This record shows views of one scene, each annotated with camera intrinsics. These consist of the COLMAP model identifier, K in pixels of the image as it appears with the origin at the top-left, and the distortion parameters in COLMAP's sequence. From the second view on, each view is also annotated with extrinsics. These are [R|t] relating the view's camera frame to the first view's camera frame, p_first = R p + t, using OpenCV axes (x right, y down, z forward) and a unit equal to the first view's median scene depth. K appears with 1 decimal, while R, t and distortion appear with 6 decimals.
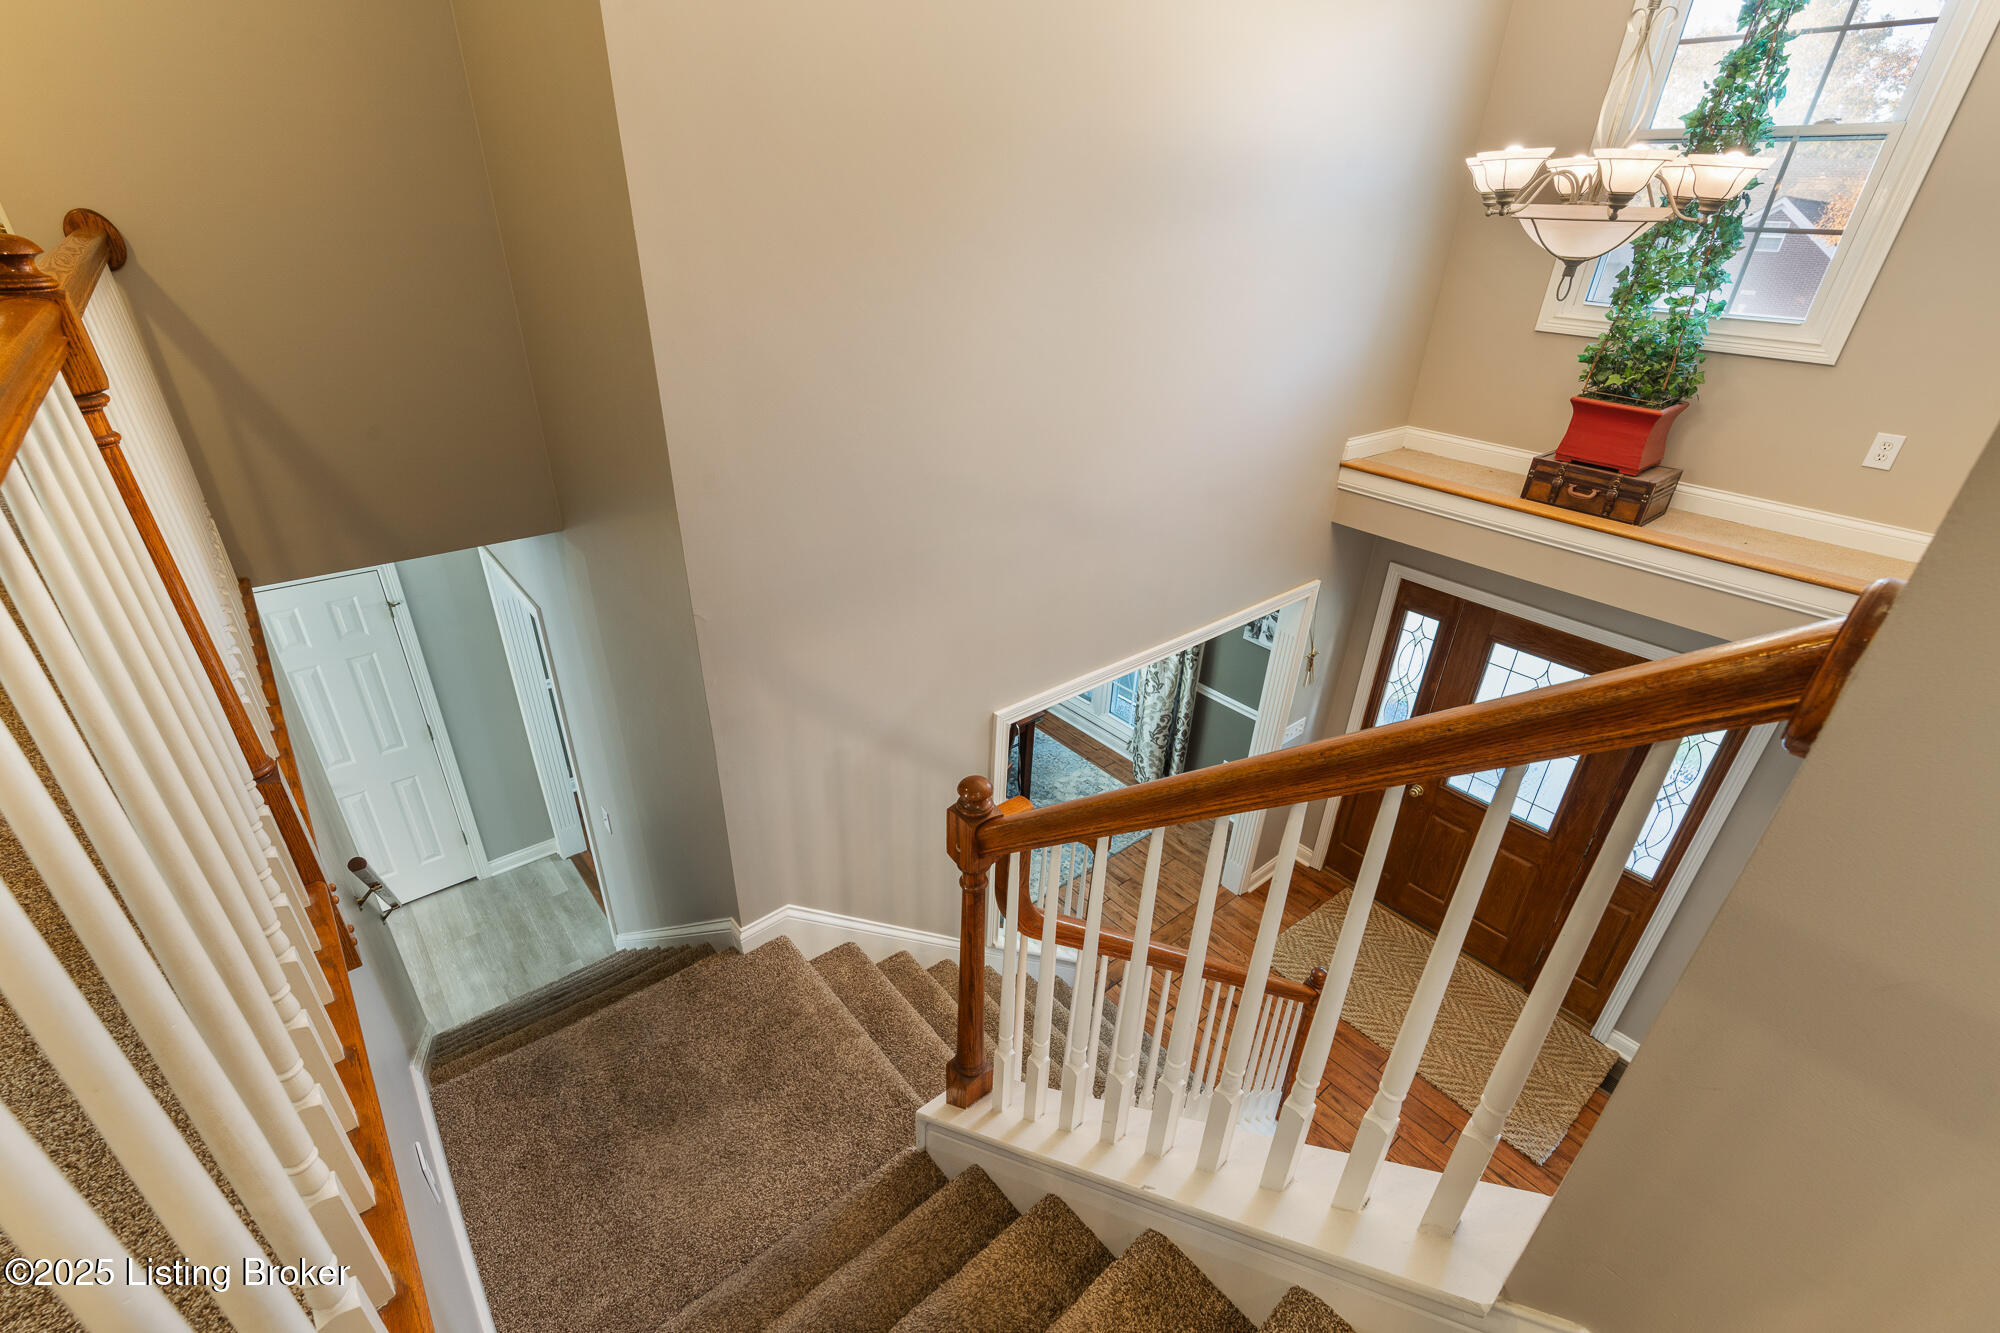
lens RADIAL K [[862.3, 0, 990.8], [0, 862.3, 671.9], [0, 0, 1]] dist [0.000475, -0.003172]
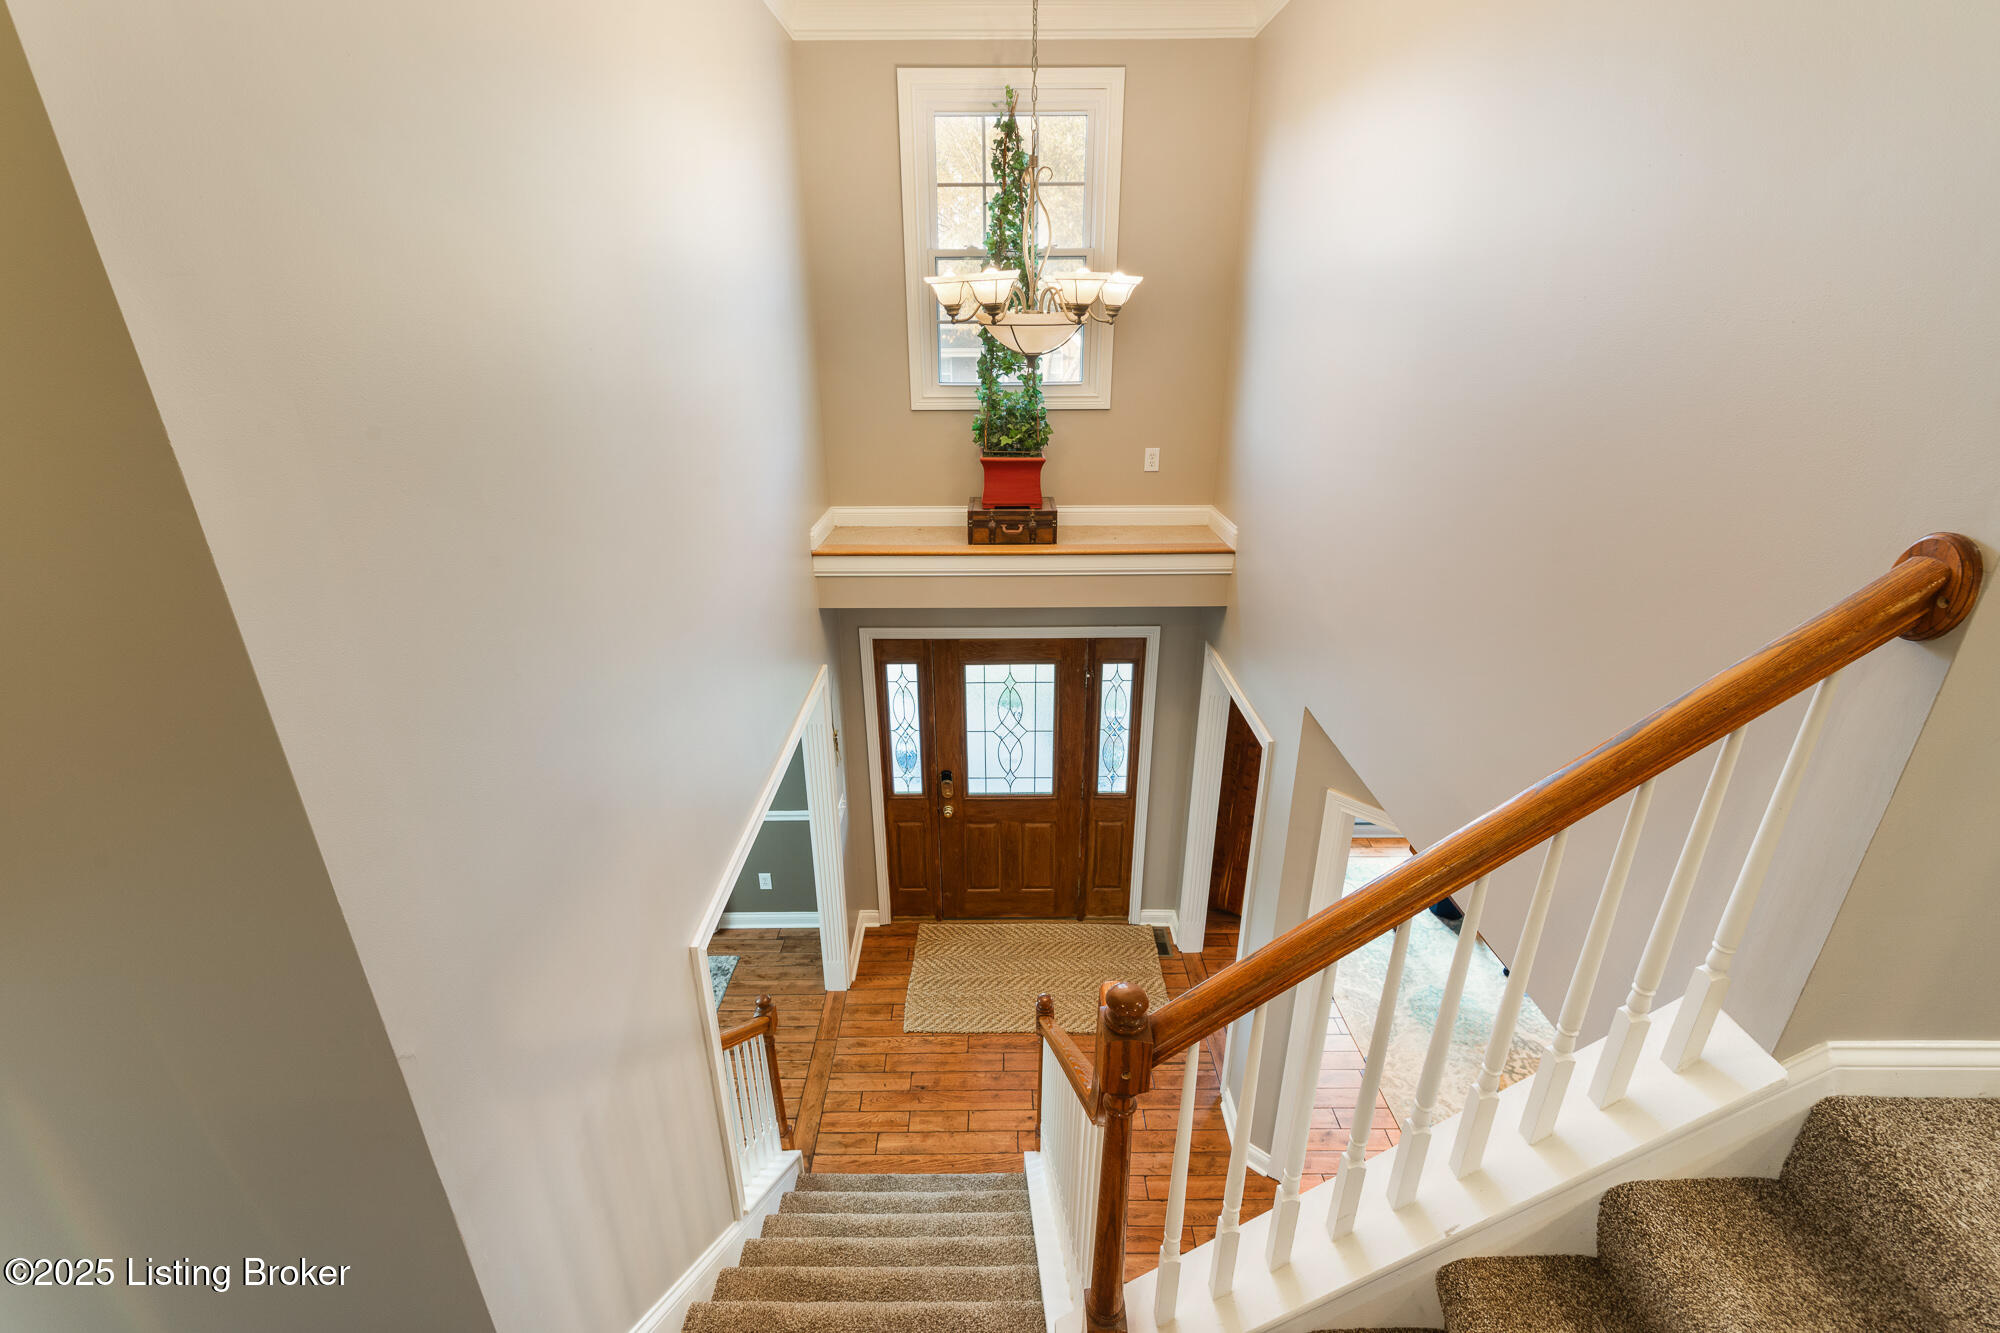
lens RADIAL K [[862.3, 0, 990.8], [0, 862.3, 671.9], [0, 0, 1]] dist [0.000475, -0.003172]
pose [[0.641489, -0.326307, 0.694273, -0.237543], [0.388908, 0.918434, 0.072321, -0.110859], [-0.661243, 0.223615, 0.716069, 0.163258]]
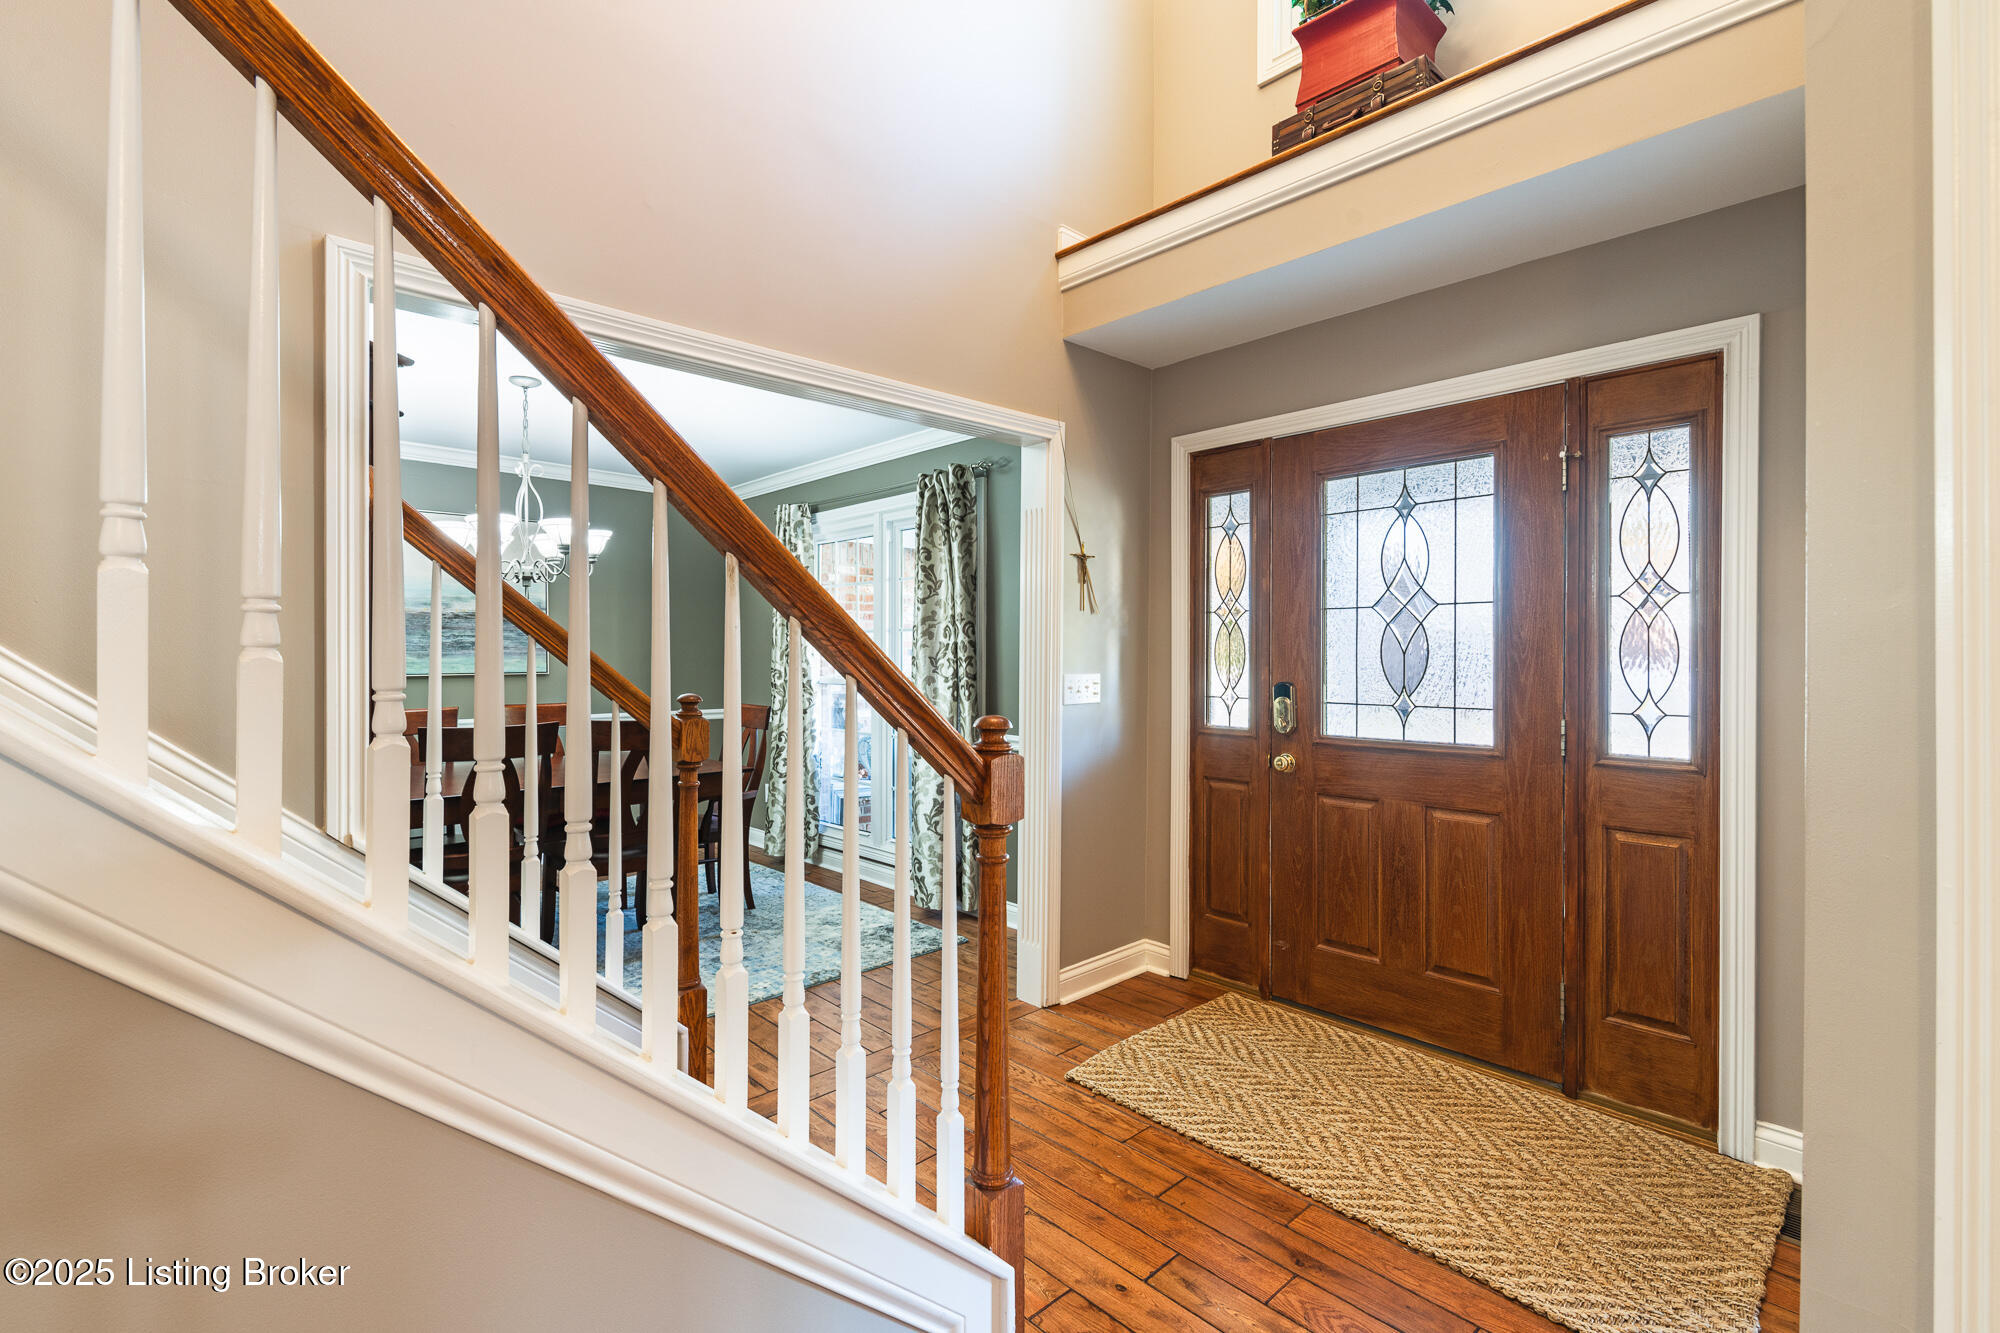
lens RADIAL K [[875.0, 0, 978.0], [0, 875.0, 657.3], [0, 0, 1]] dist [0.000334, -0.000370]
pose [[0.998398, -0.025370, 0.050583, 0.311402], [0.046208, 0.881505, -0.469908, 0.459709], [-0.032668, 0.471492, 0.881265, 0.532476]]
